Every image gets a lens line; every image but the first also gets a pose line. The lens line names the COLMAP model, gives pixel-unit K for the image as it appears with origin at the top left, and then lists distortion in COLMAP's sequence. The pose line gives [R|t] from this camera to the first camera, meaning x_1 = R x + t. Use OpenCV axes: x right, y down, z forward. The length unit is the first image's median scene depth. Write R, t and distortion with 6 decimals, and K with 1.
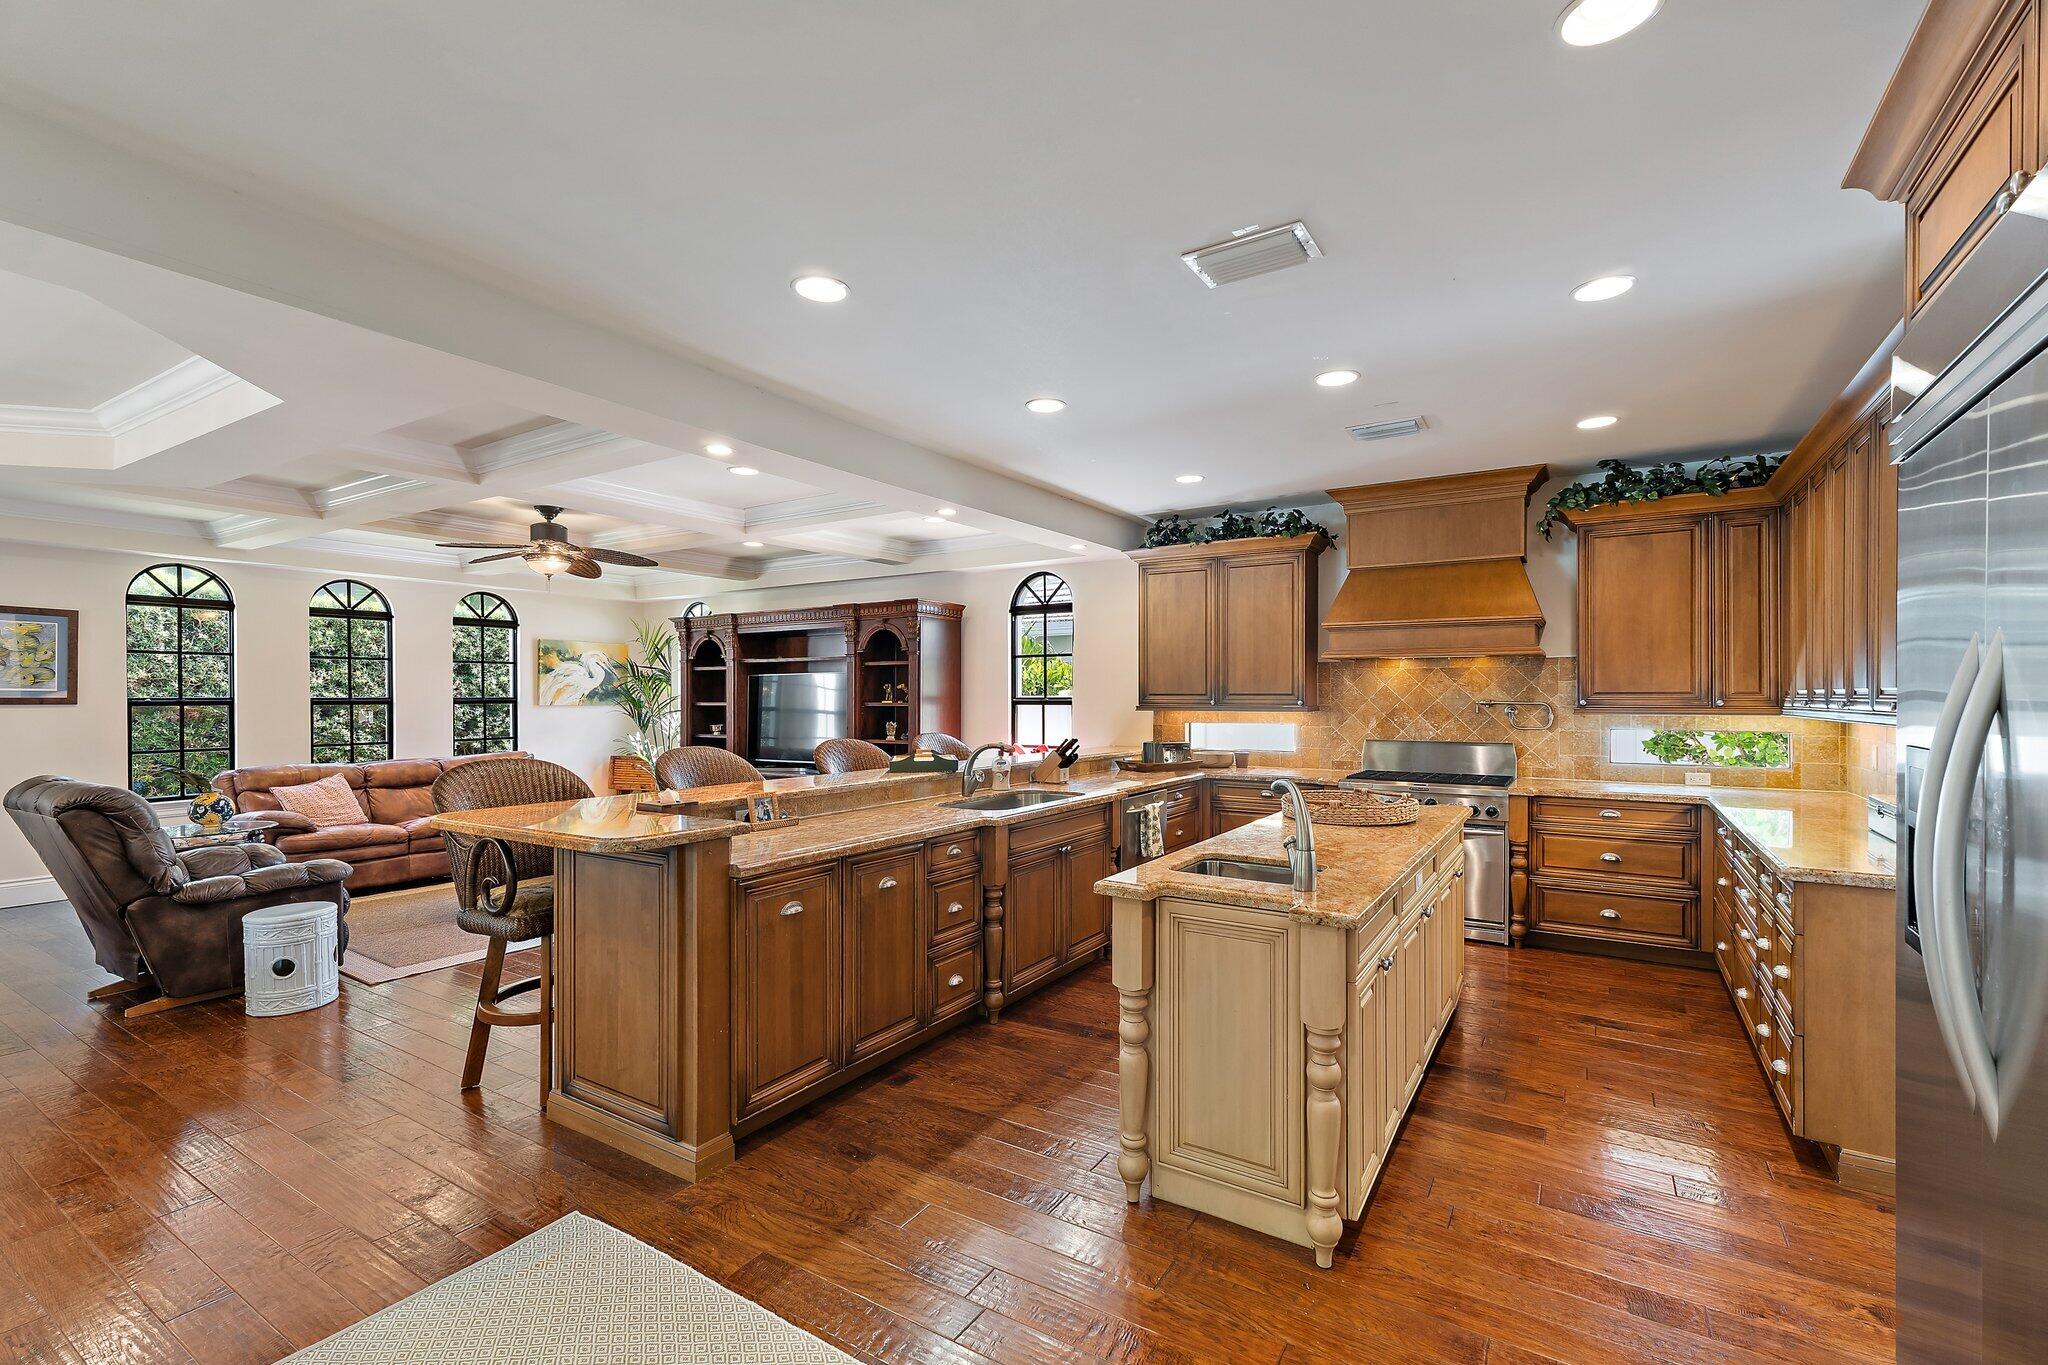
lens RADIAL K [[925.4, 0, 1017.5], [0, 925.4, 690.8], [0, 0, 1]] dist [0.010552, -0.000742]
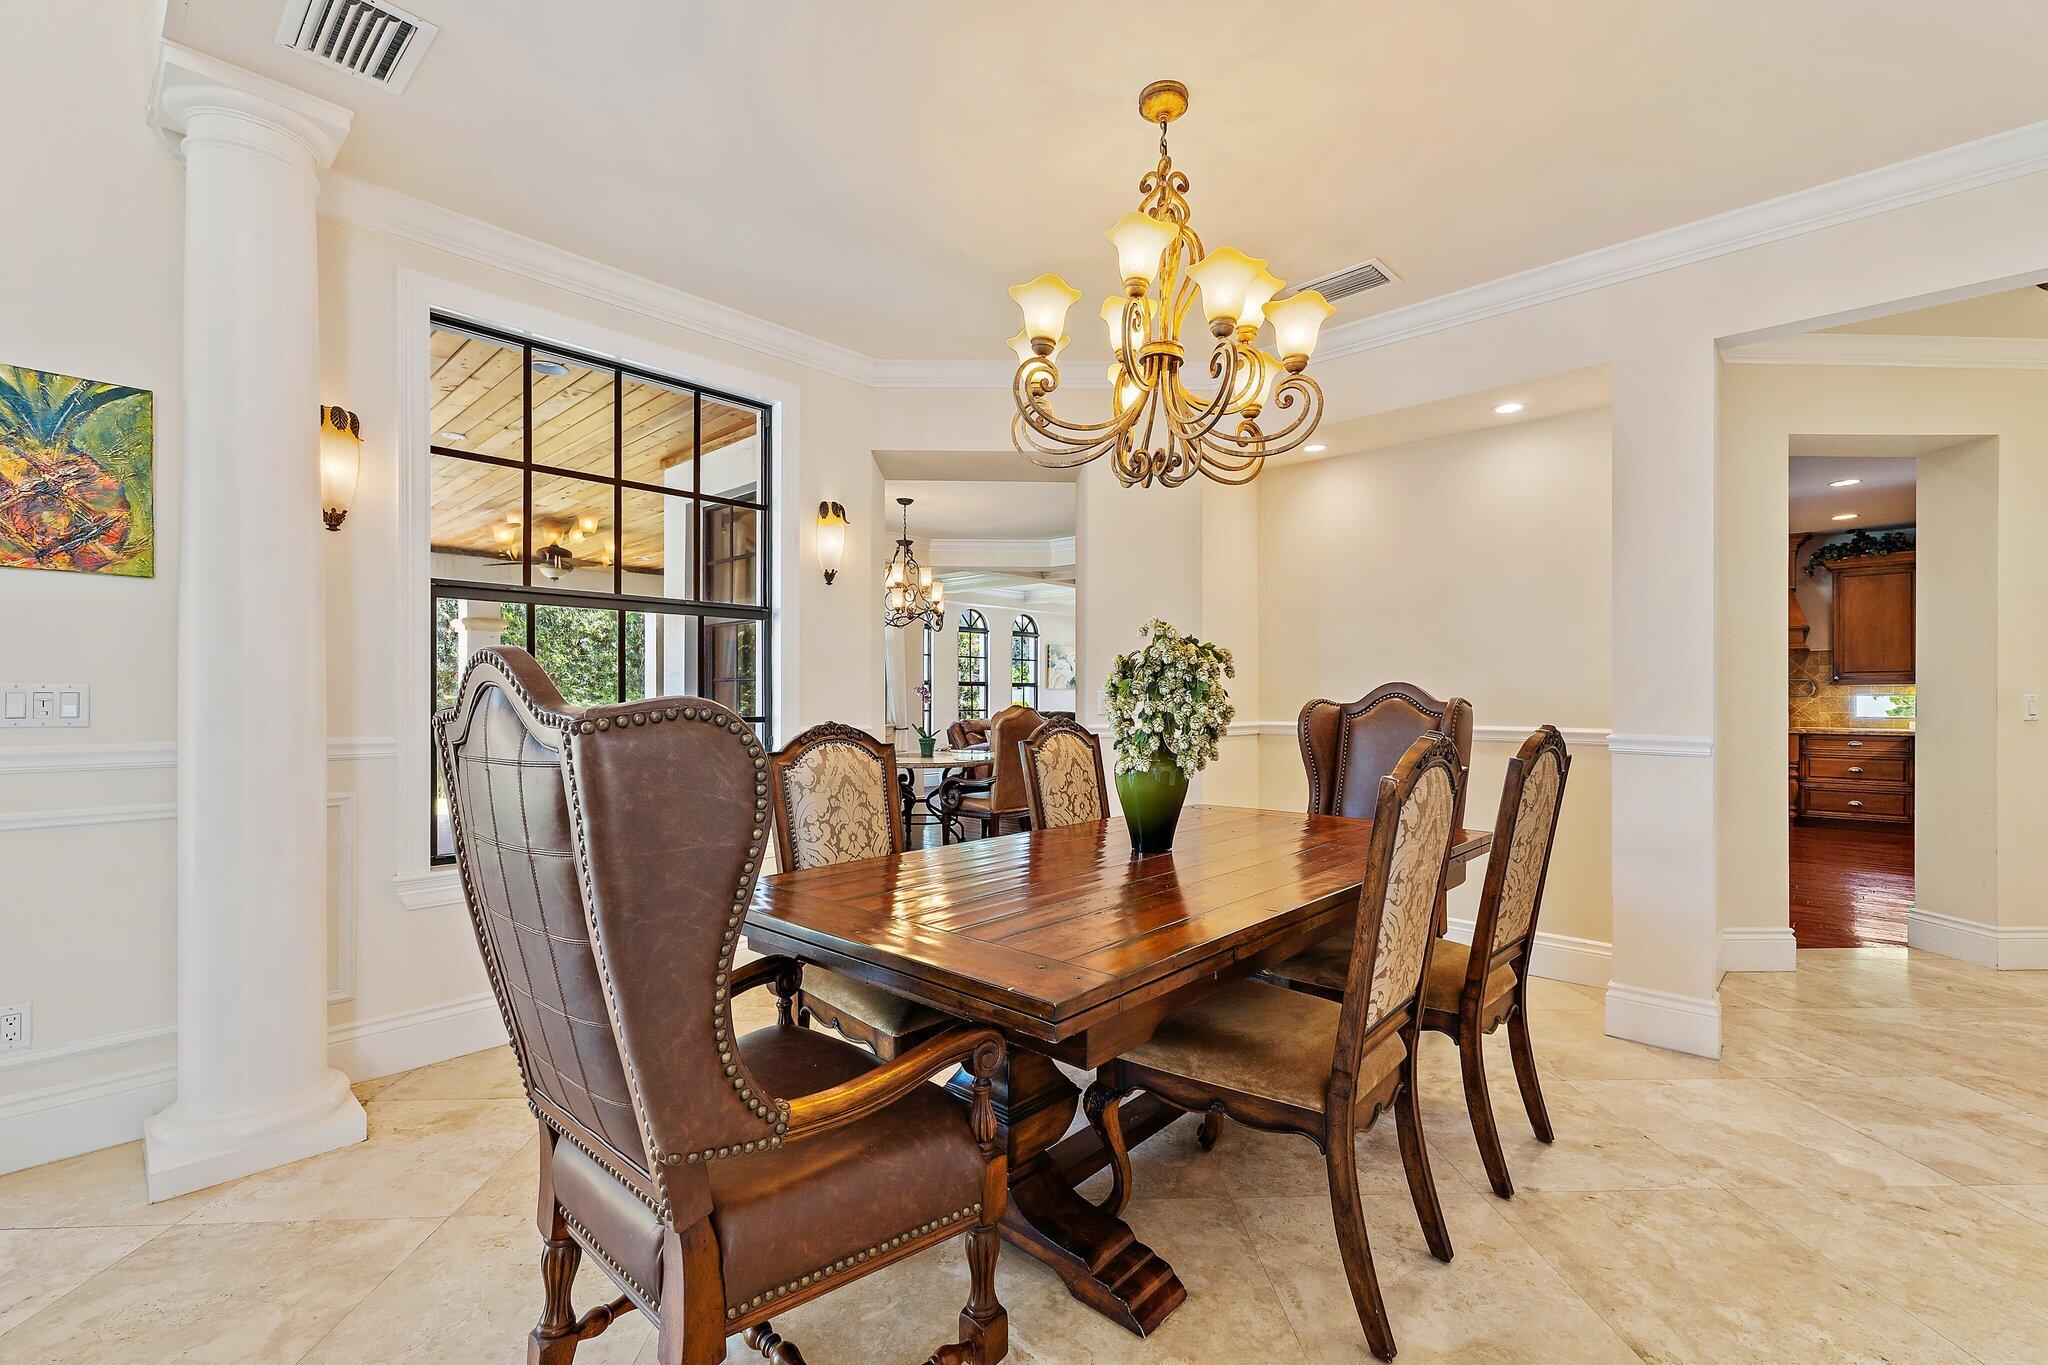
lens RADIAL K [[925.4, 0, 1031.8], [0, 925.4, 680.1], [0, 0, 1]] dist [0.010552, -0.000742]
pose [[0.985873, -0.007694, -0.167317, -0.507523], [0.008981, 0.999936, 0.006935, -0.008792], [0.167253, -0.008340, 0.985879, -0.845865]]
